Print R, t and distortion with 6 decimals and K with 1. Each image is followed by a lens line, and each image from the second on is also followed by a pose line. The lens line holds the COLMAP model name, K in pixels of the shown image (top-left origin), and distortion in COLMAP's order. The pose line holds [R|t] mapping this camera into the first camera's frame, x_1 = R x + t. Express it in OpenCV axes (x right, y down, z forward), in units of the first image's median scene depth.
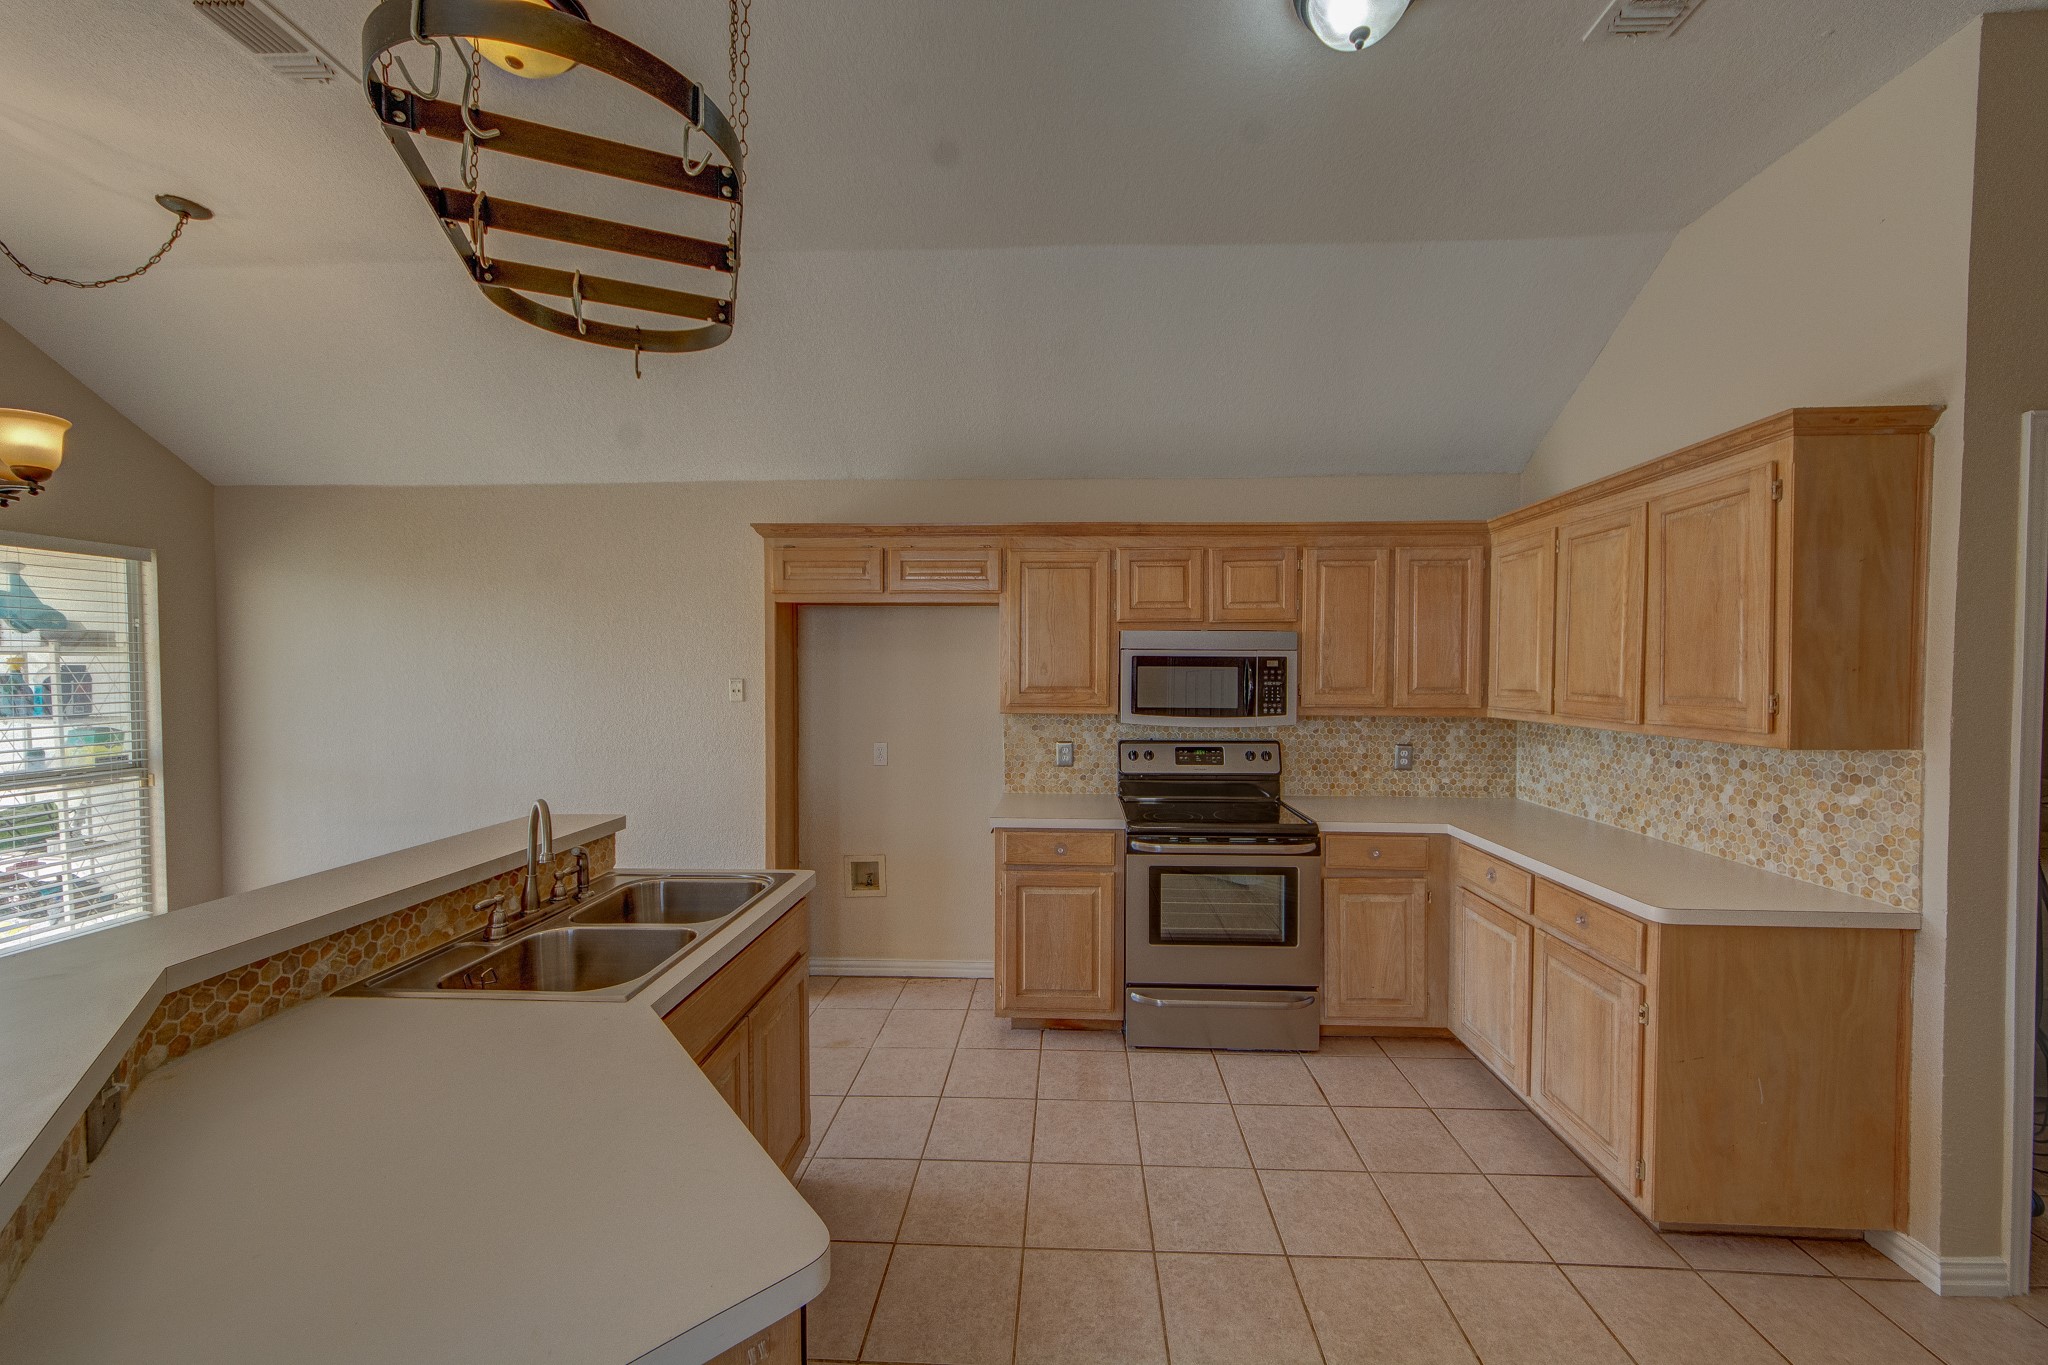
lens RADIAL K [[747.0, 0, 1042.3], [0, 747.0, 685.4], [0, 0, 1]] dist [0.001433, 0.000339]
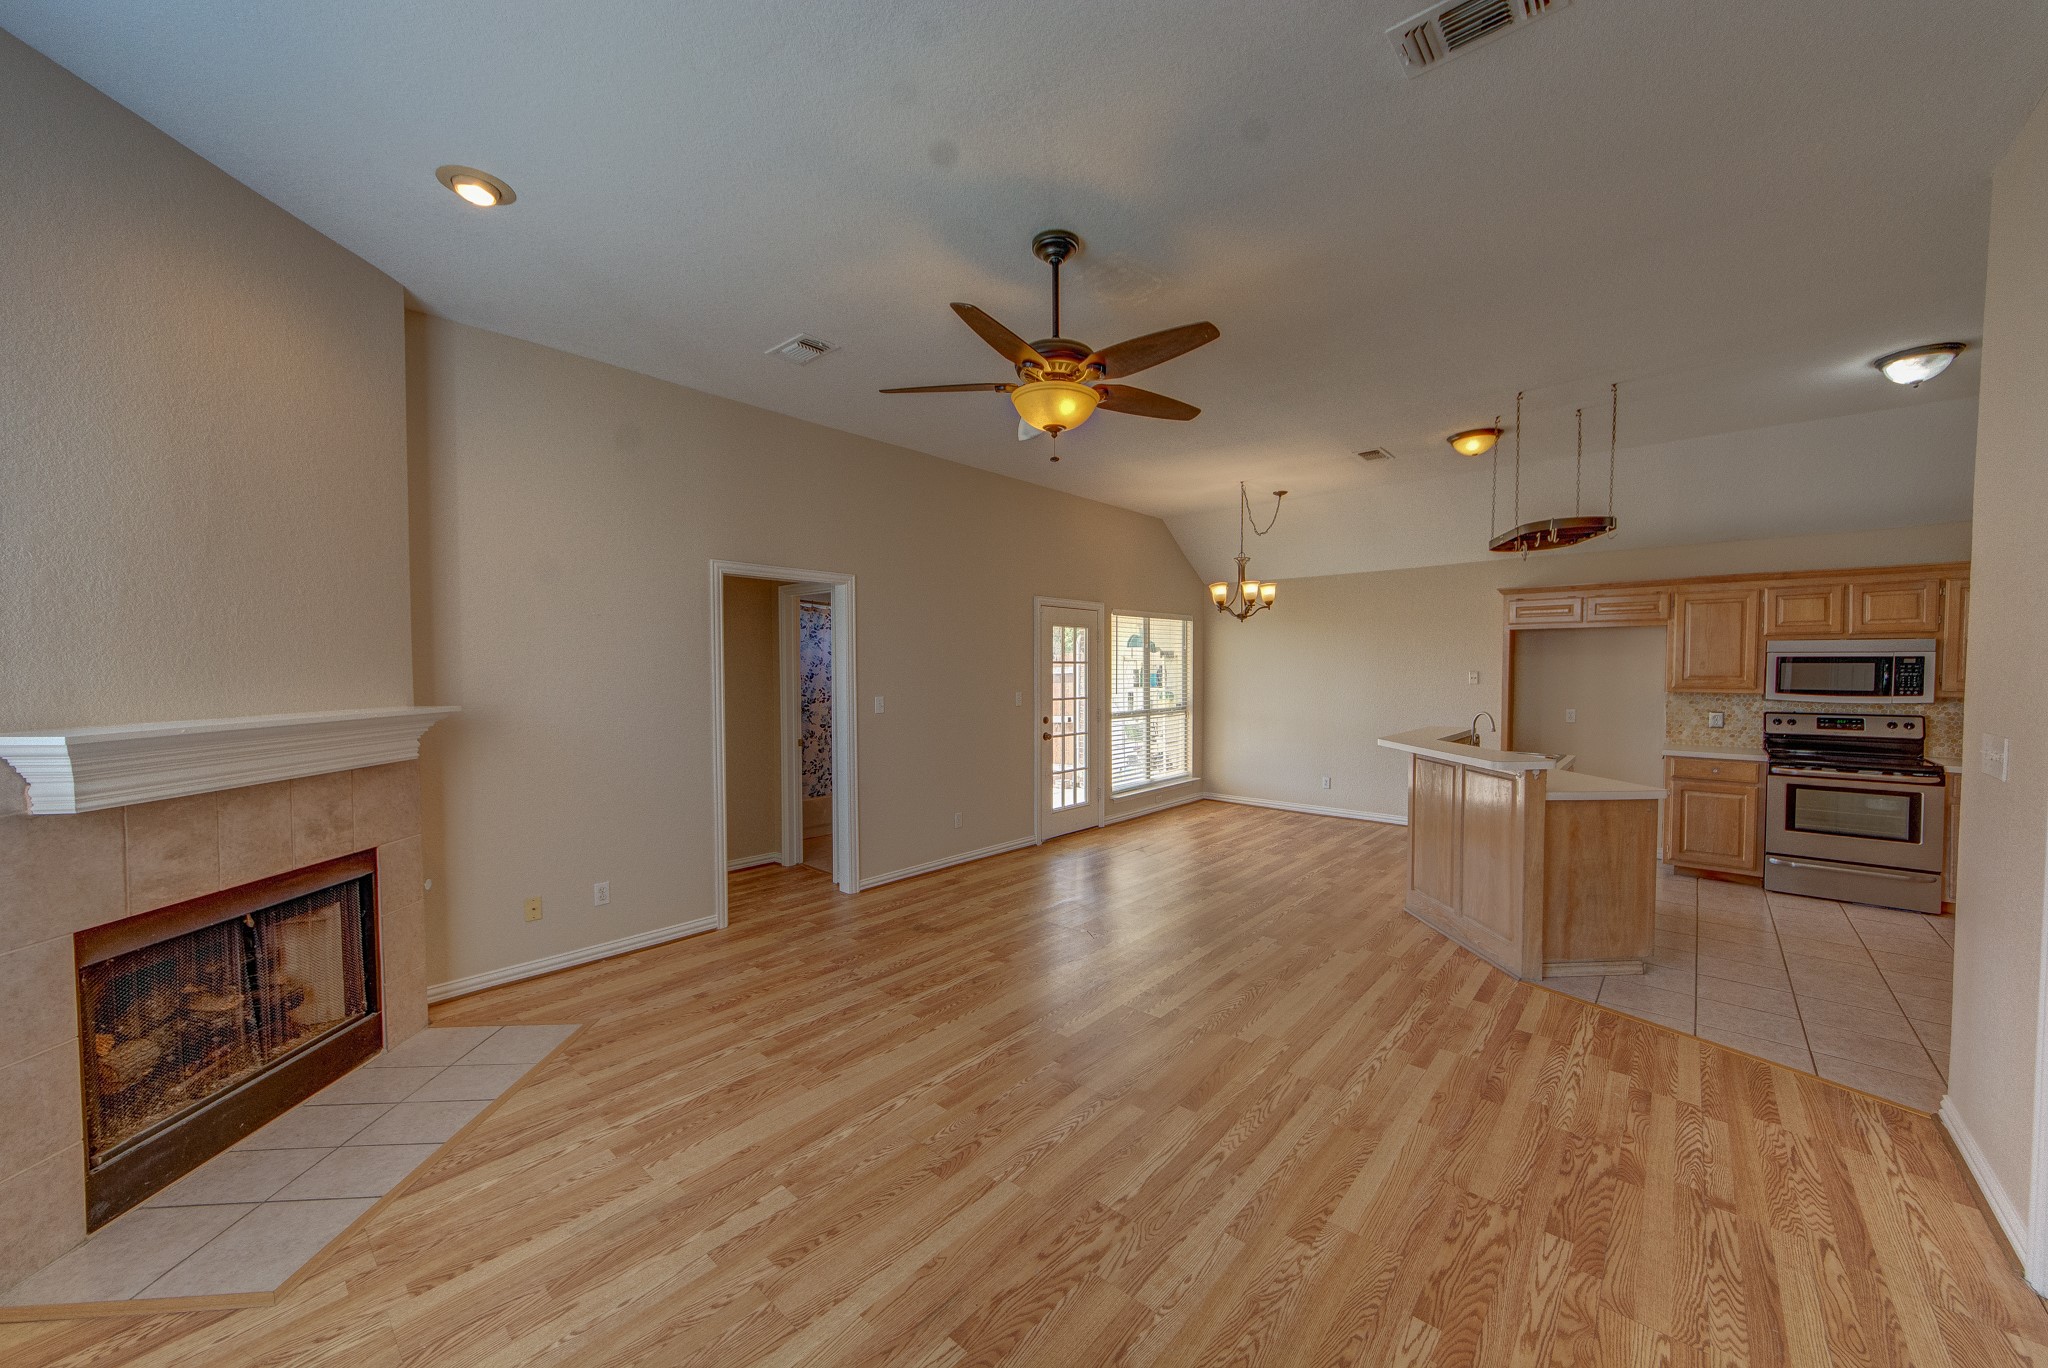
lens RADIAL K [[743.5, 0, 1046.0], [0, 743.5, 690.5], [0, 0, 1]] dist [-0.000610, 0.000222]
pose [[0.777999, 0.016054, -0.628060, -0.093712], [-0.008628, 0.999852, 0.014870, 0.022181], [0.628206, -0.006150, 0.778023, -1.191835]]
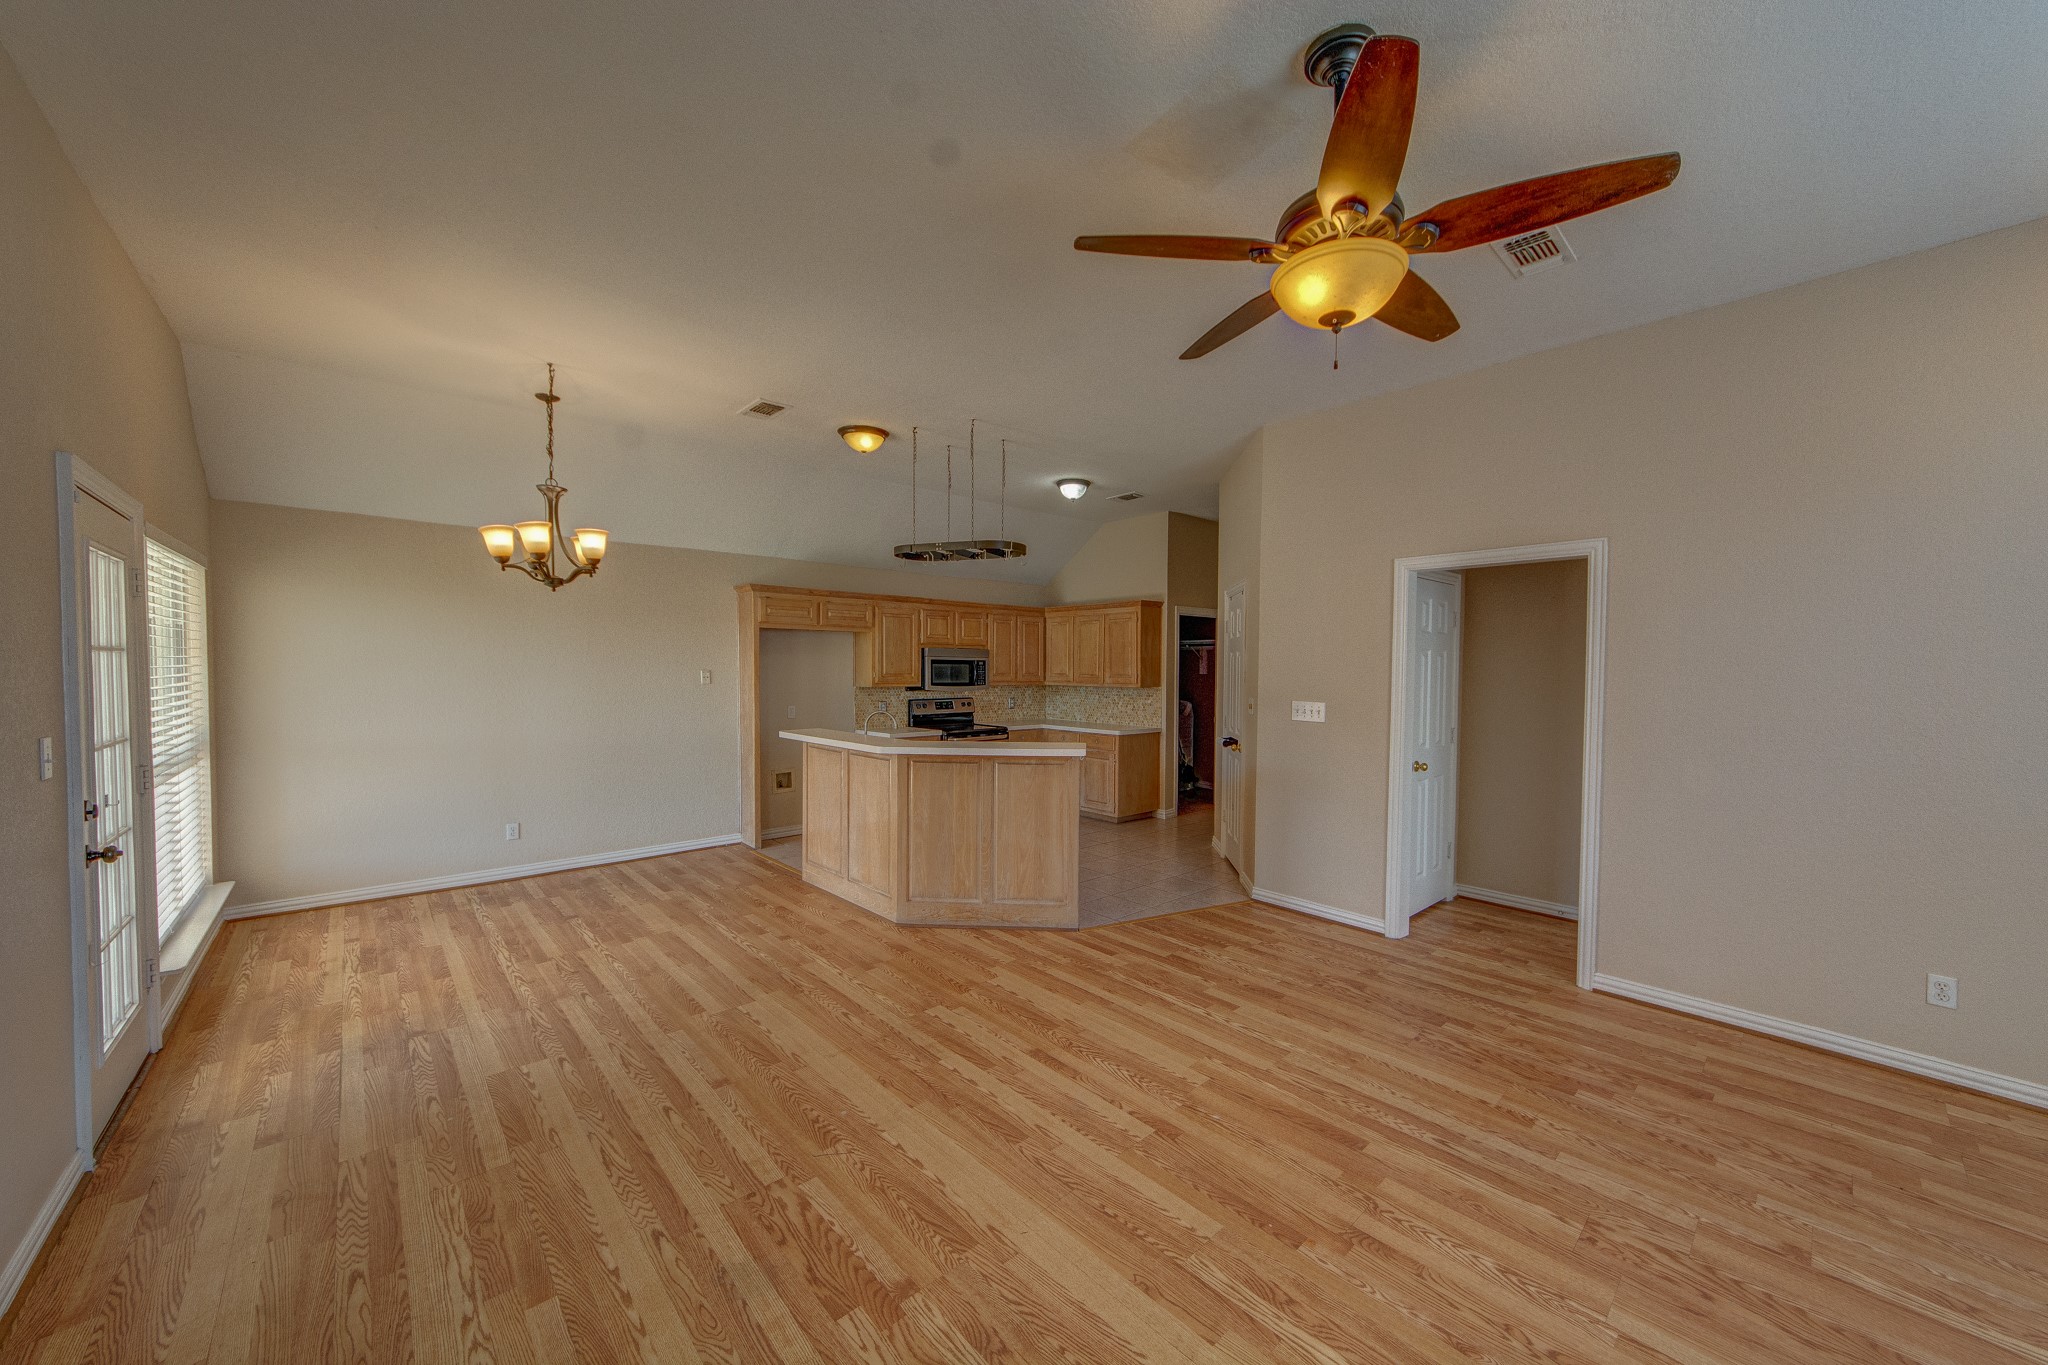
lens RADIAL K [[743.5, 0, 1046.0], [0, 743.5, 689.0], [0, 0, 1]] dist [-0.000610, 0.000222]
pose [[0.706701, -0.018277, 0.707276, -1.180299], [0.009141, 0.999819, 0.016703, 0.014080], [-0.707453, -0.005339, 0.706740, -0.781907]]
